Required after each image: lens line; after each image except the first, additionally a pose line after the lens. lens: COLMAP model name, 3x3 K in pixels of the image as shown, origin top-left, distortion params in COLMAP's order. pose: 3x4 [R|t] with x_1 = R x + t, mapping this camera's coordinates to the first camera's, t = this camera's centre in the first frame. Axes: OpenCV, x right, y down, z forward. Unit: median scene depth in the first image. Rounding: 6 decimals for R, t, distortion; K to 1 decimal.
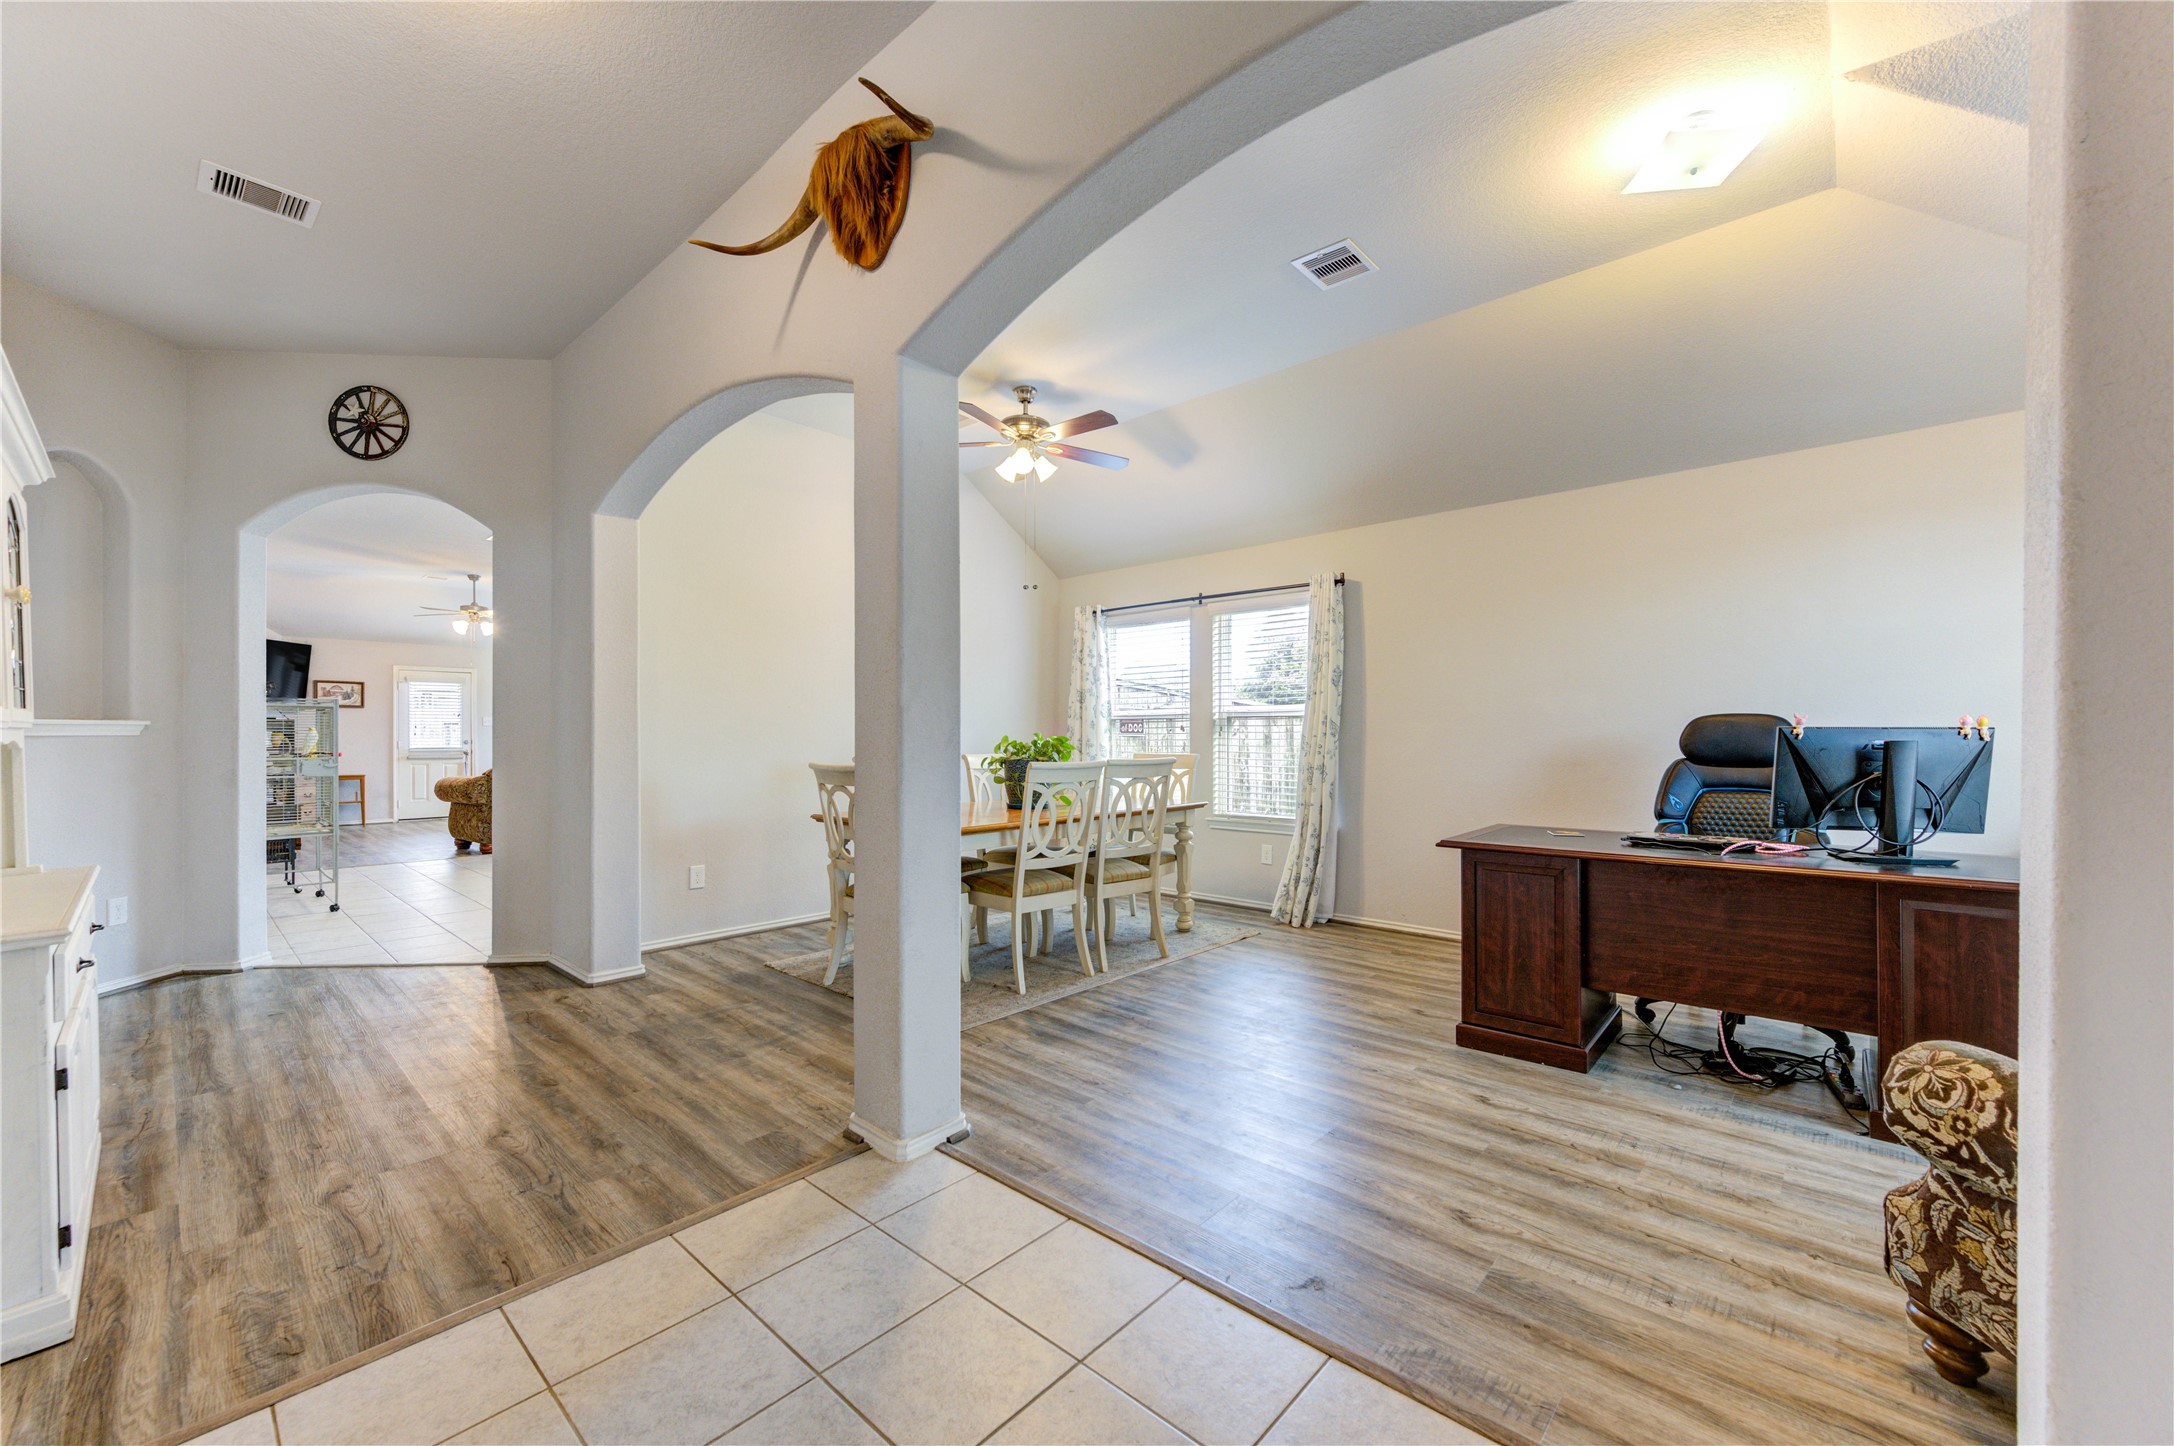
lens RADIAL K [[856.2, 0, 1095.3], [0, 856.2, 736.6], [0, 0, 1]] dist [-0.000015, 0.000072]
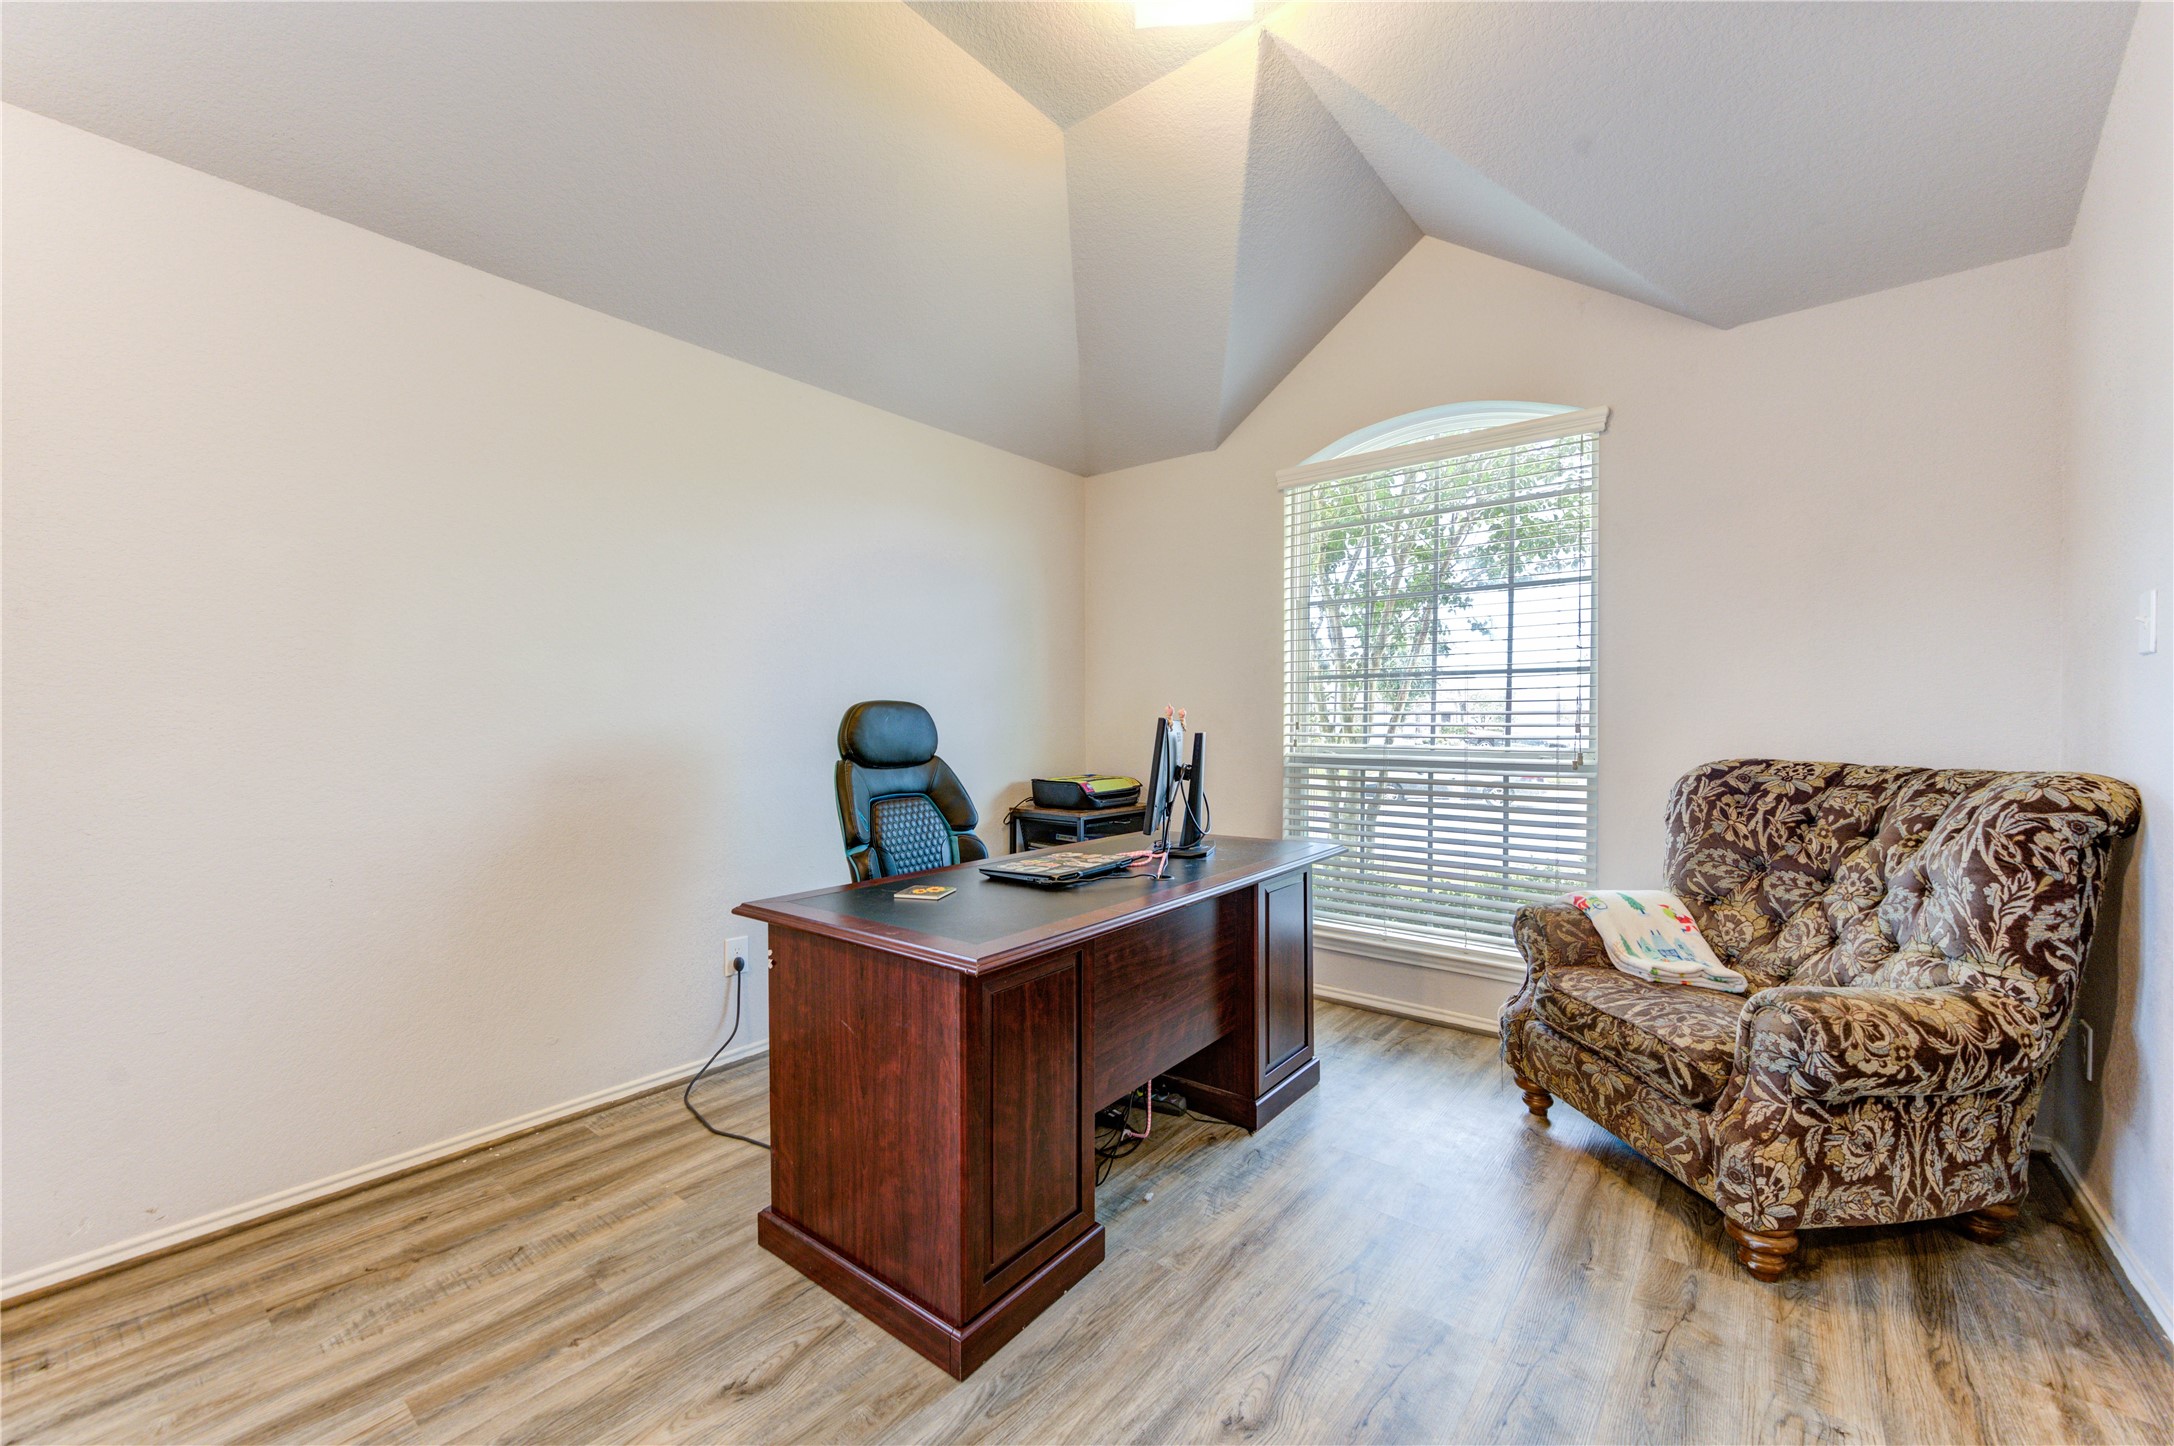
lens RADIAL K [[849.1, 0, 1090.9], [0, 849.1, 733.4], [0, 0, 1]] dist [-0.000023, 0.000113]
pose [[-0.051698, -0.012084, 0.998590, -0.046723], [0.003010, 0.999920, 0.012256, -0.003927], [-0.998658, 0.003639, -0.051658, 0.967398]]
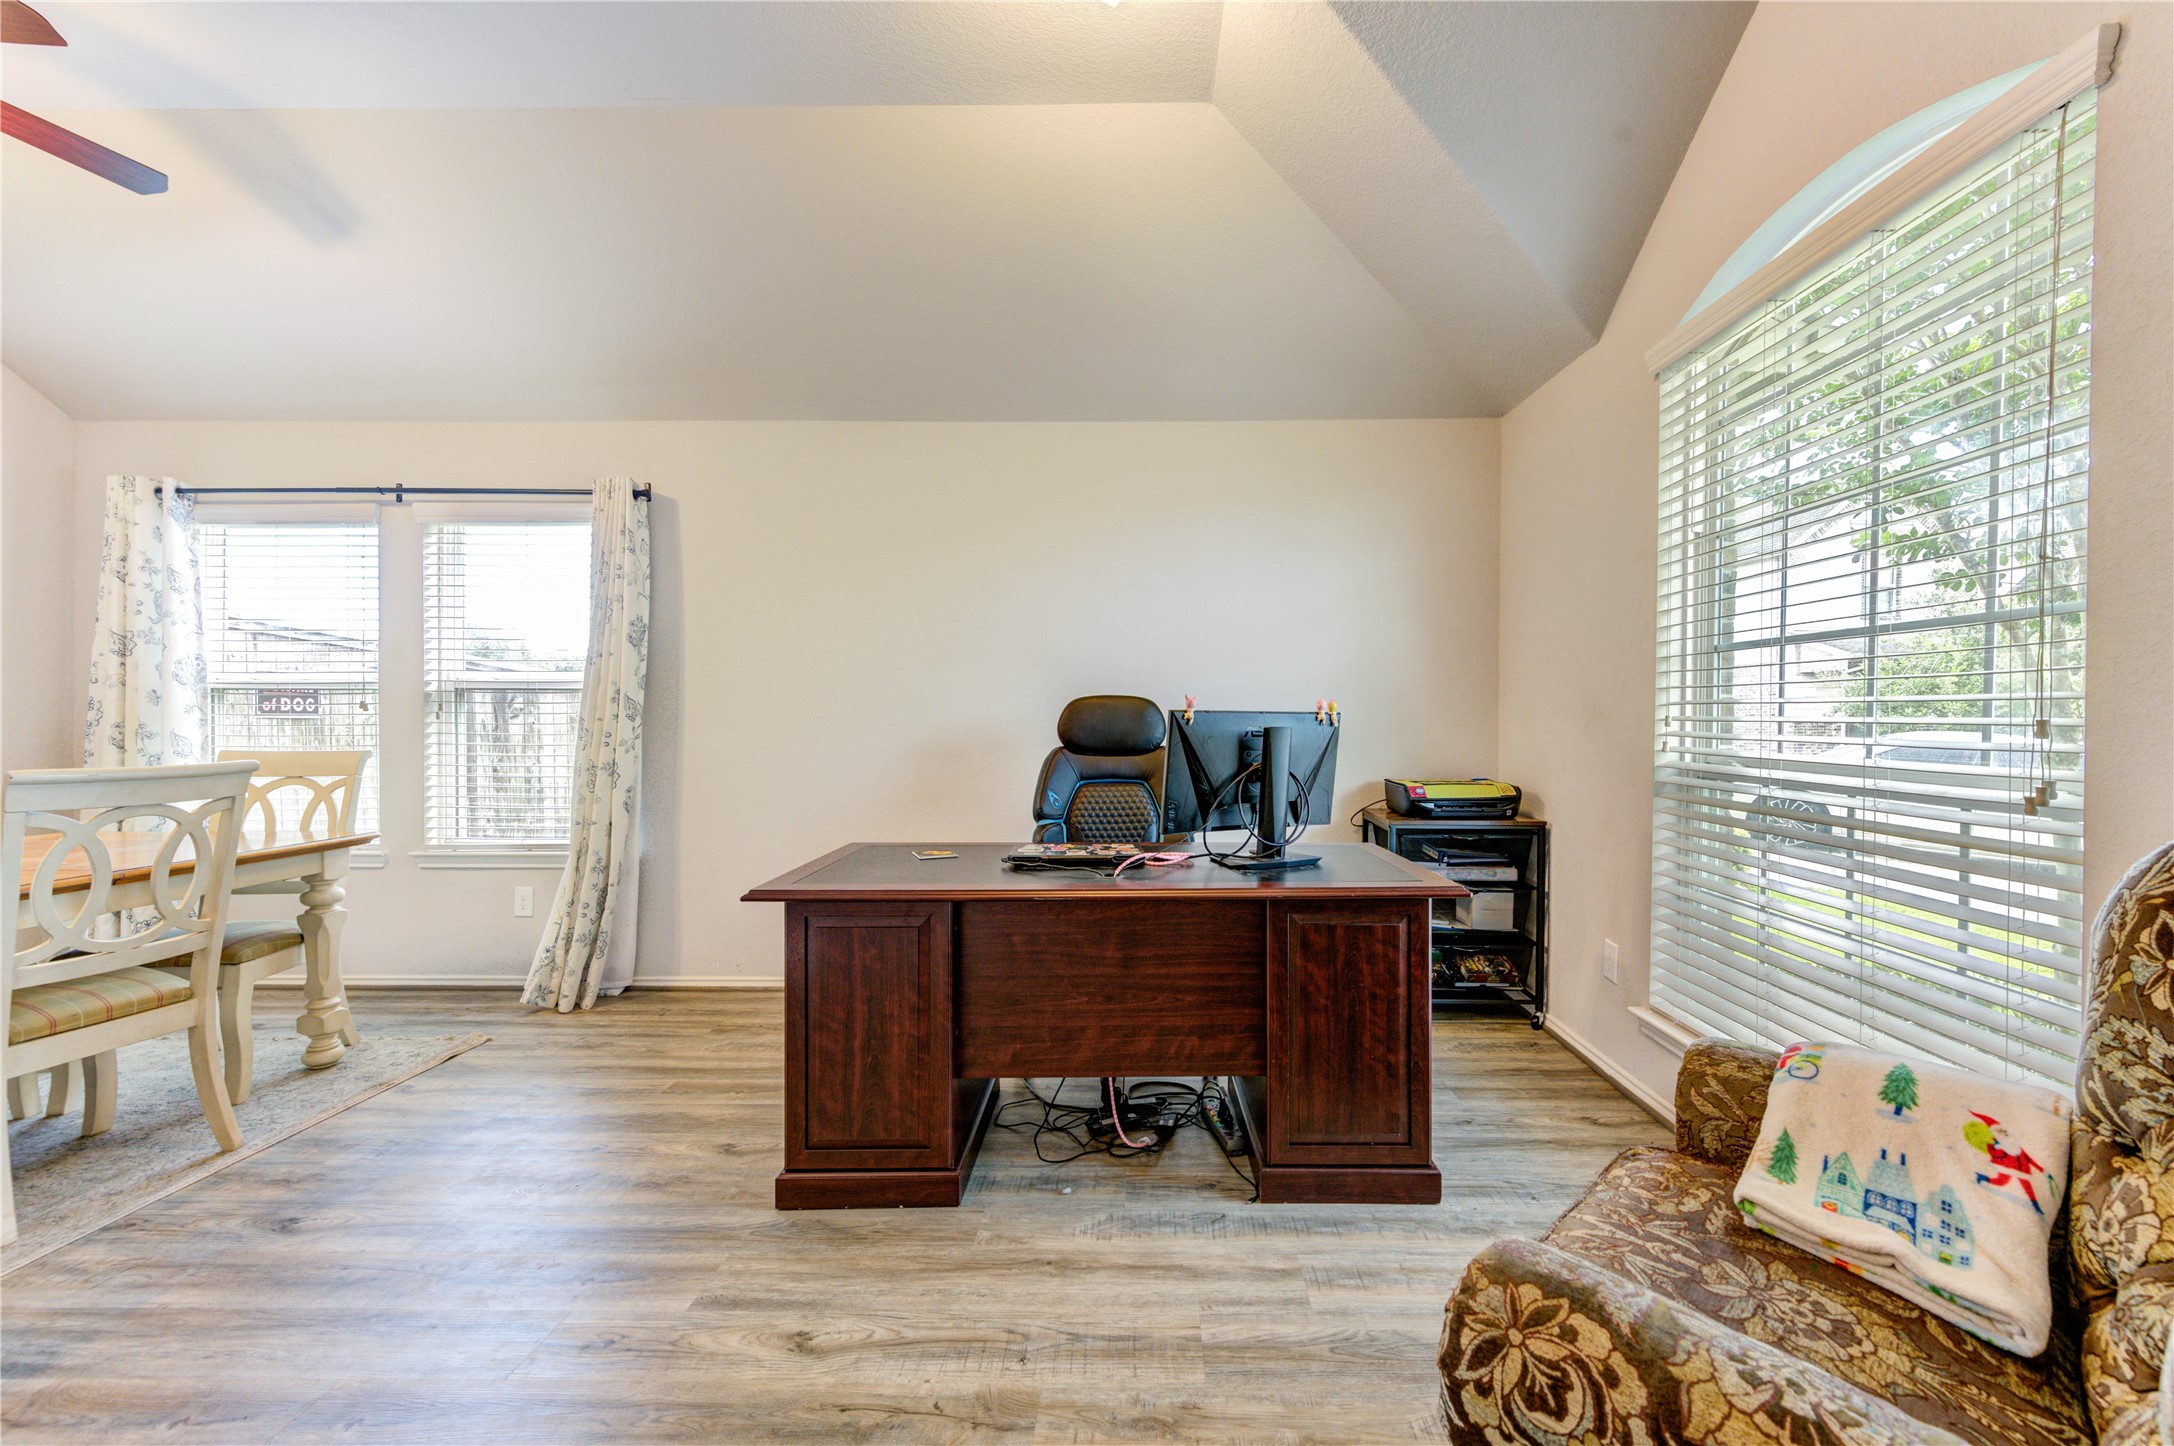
lens RADIAL K [[864.9, 0, 1143.9], [0, 864.9, 721.8], [0, 0, 1]] dist [0.000467, -0.000143]
pose [[0.745671, 0.000589, 0.666314, 0.201900], [-0.002242, 0.999996, 0.001625, -0.001319], [-0.666311, -0.002706, 0.745669, 0.350486]]
